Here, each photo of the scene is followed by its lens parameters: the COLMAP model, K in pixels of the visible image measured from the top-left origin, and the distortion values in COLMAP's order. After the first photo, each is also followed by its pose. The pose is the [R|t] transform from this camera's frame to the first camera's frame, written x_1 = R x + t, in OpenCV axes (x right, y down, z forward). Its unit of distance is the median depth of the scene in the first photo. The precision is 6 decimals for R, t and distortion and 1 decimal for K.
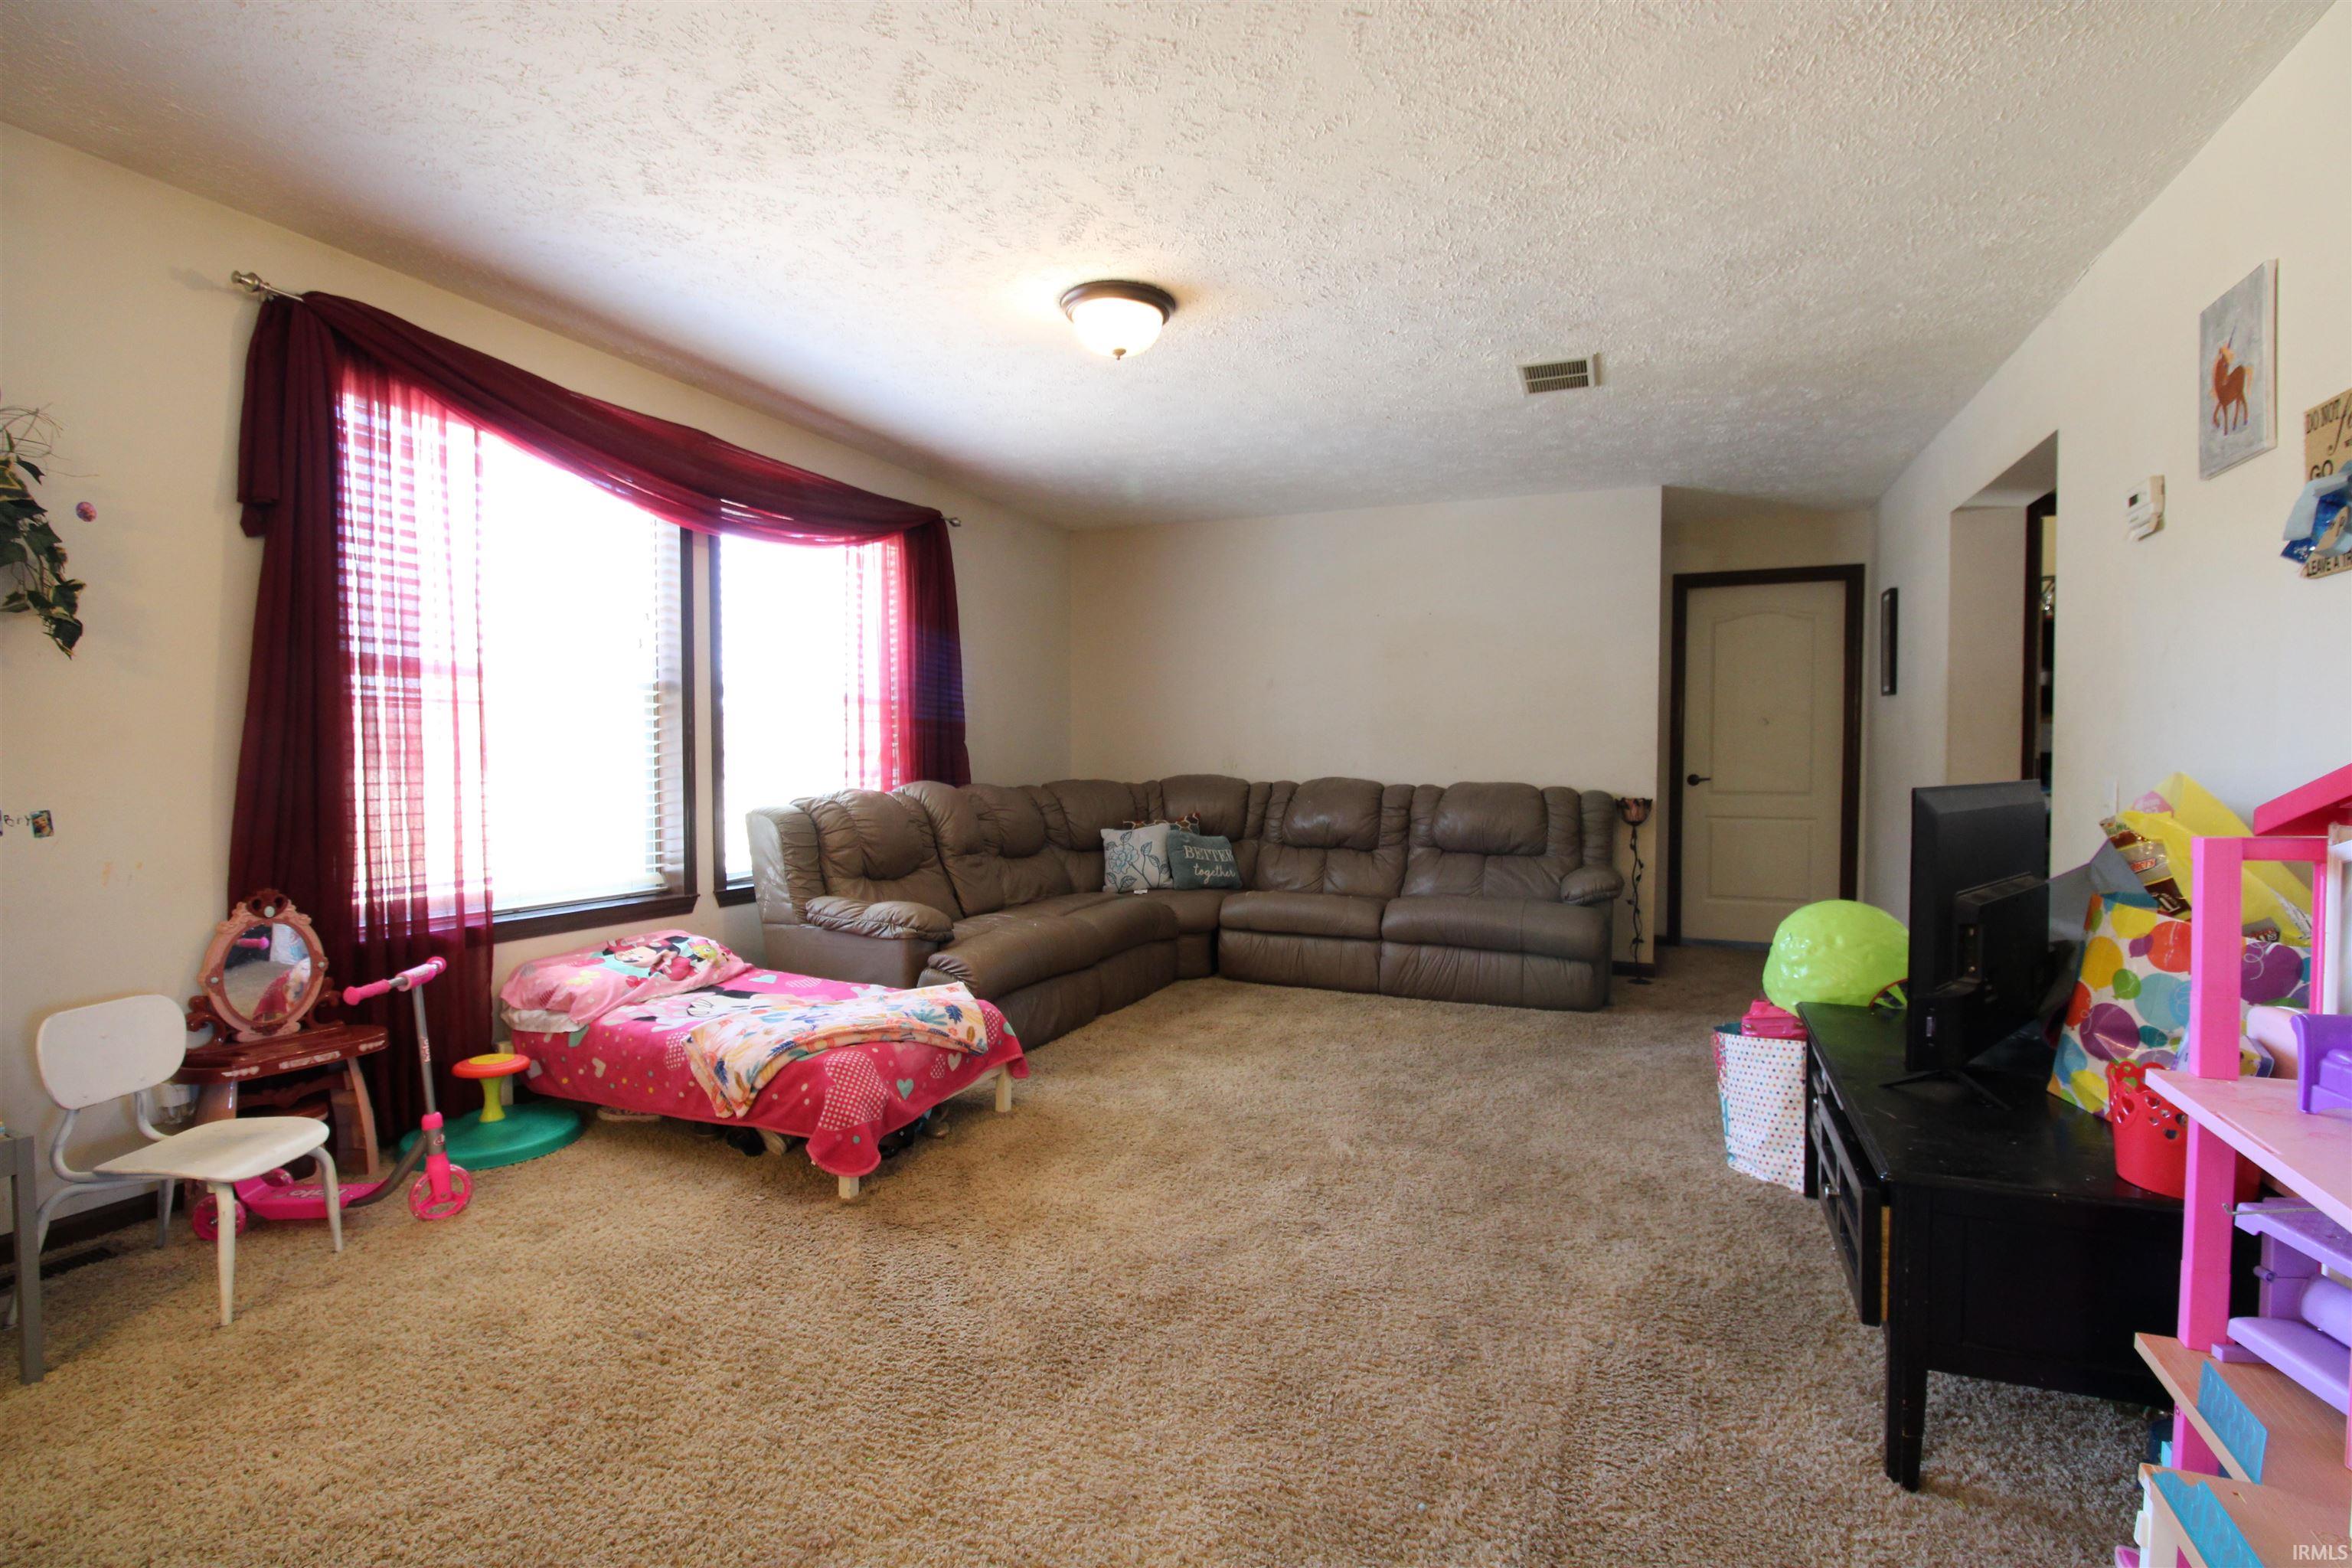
lens RADIAL K [[1116.2, 0, 1173.4], [0, 1116.2, 780.6], [0, 0, 1]] dist [-0.017575, -0.000146]
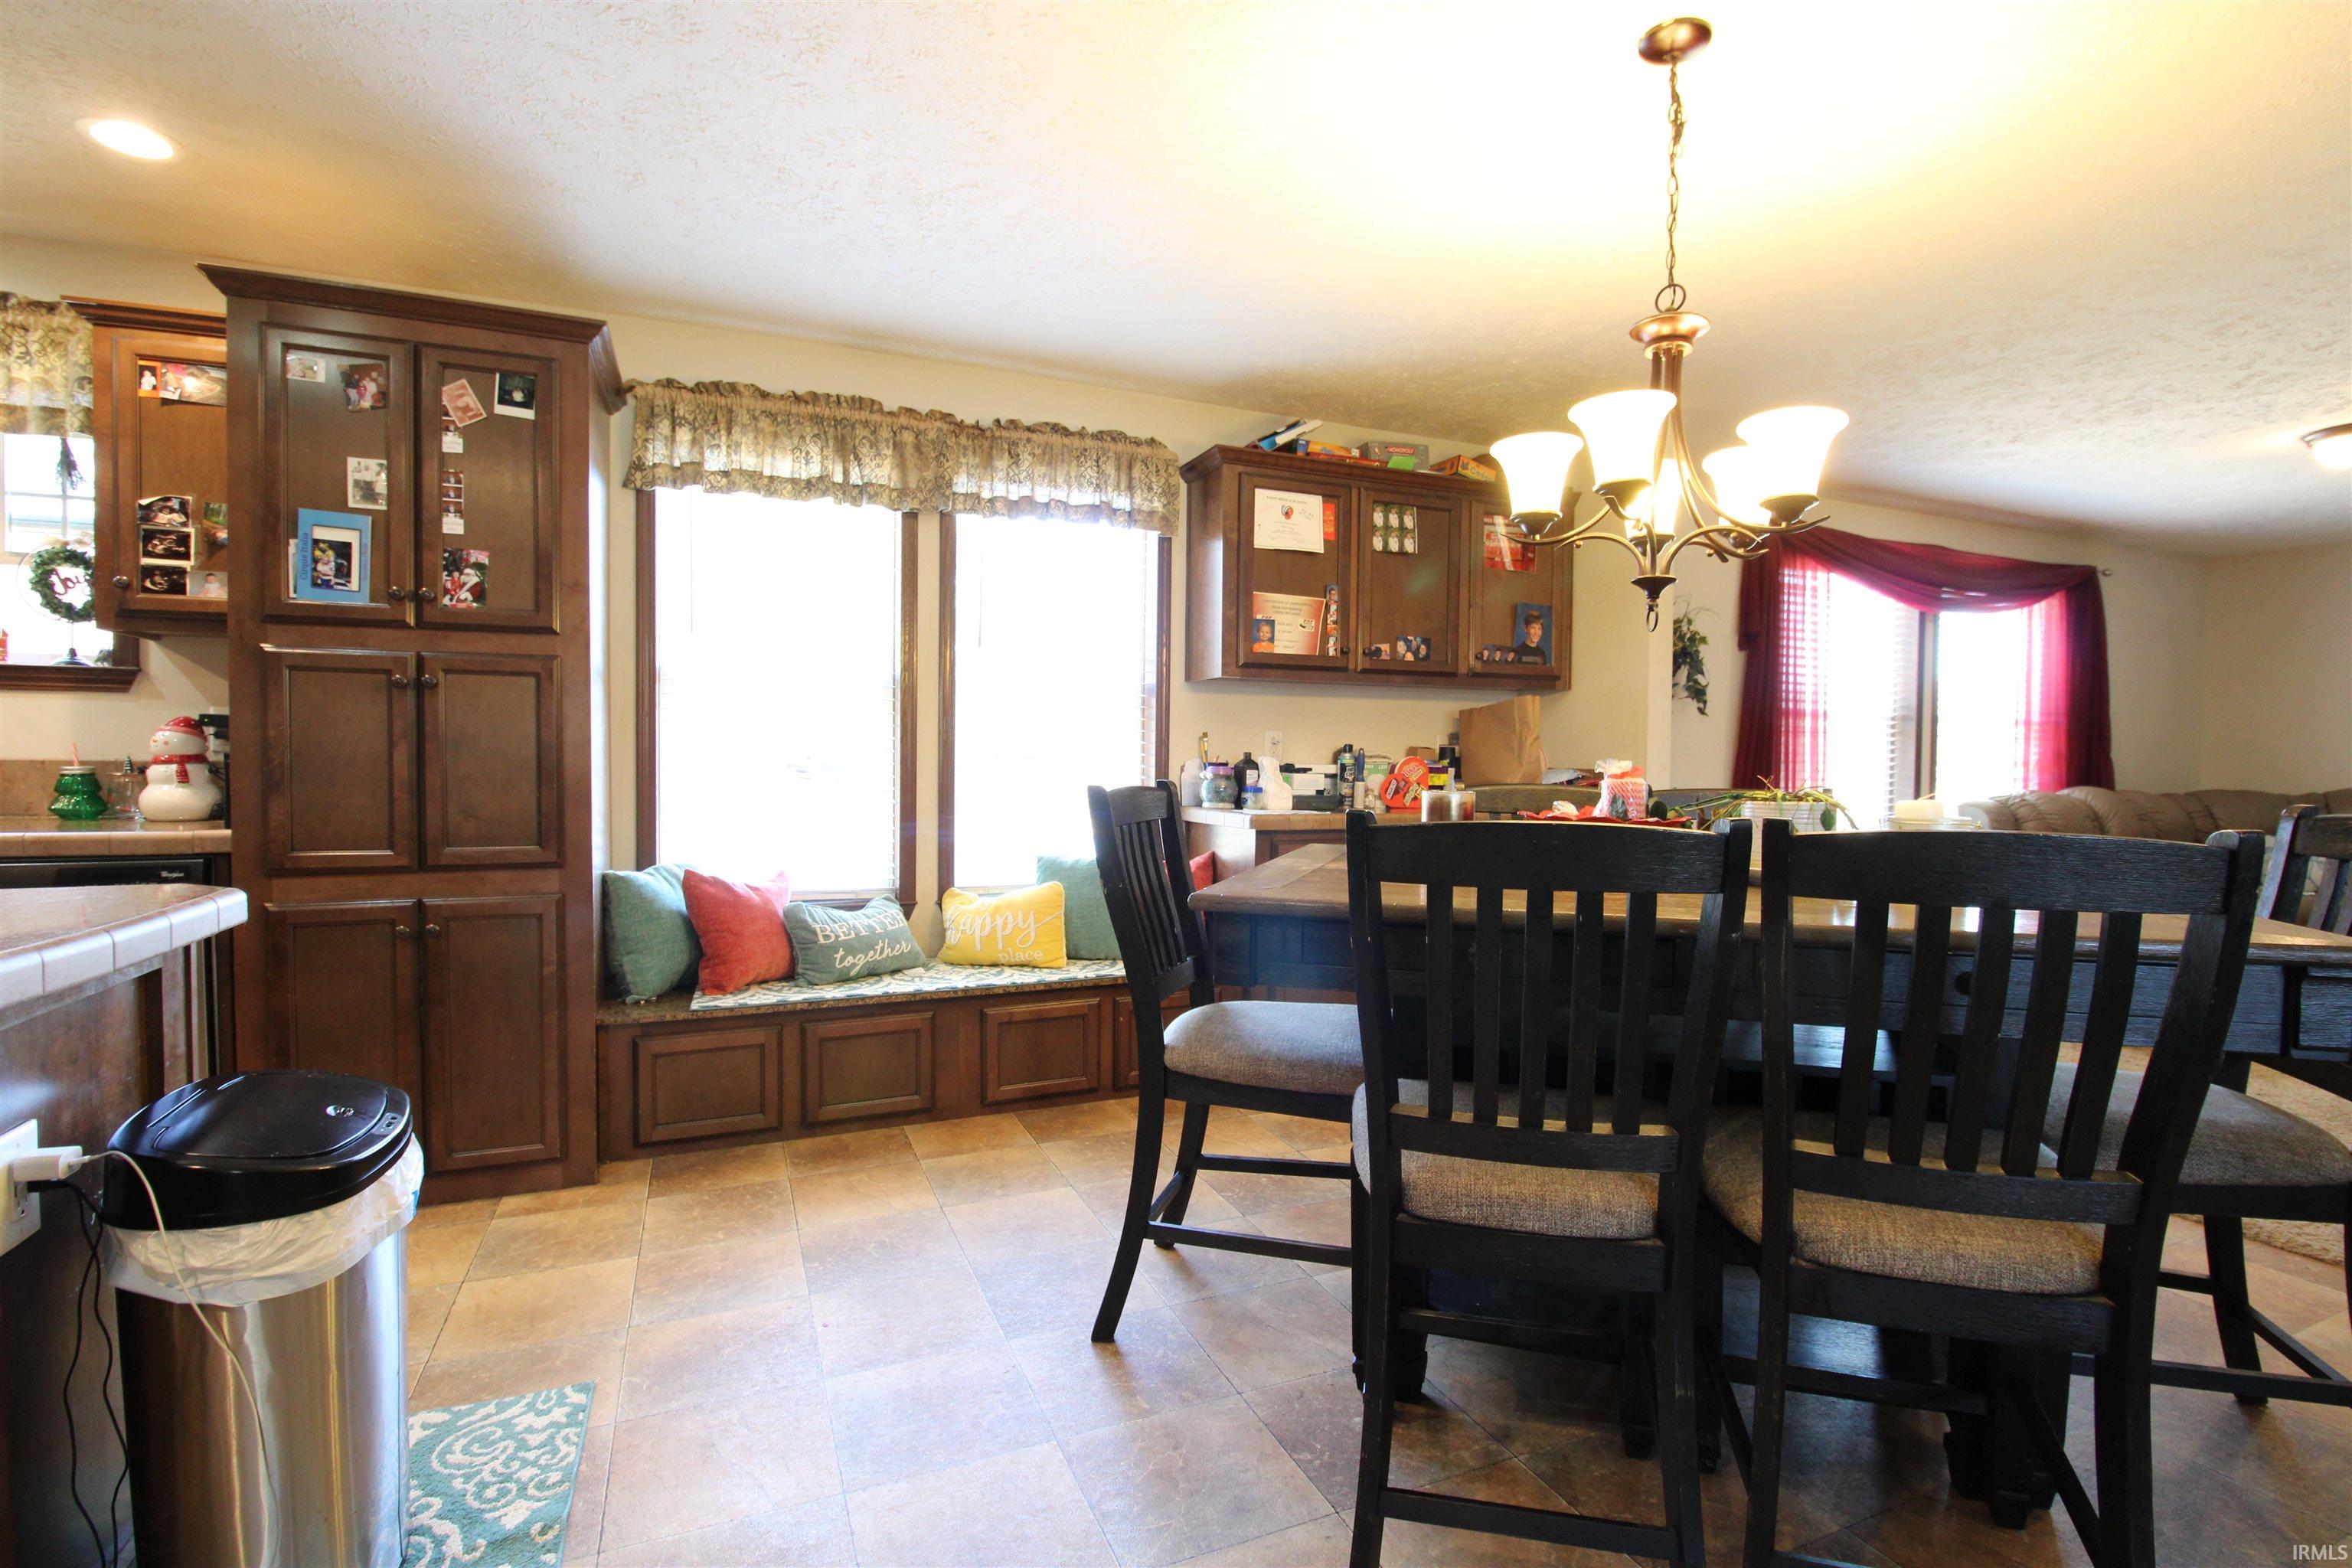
lens RADIAL K [[1116.2, 0, 1182.2], [0, 1116.2, 781.3], [0, 0, 1]] dist [-0.017575, -0.000146]
pose [[0.725952, 0.014515, -0.687592, -0.131047], [-0.023558, 0.999715, -0.003769, 0.027141], [0.687341, 0.018935, 0.726088, -0.714183]]
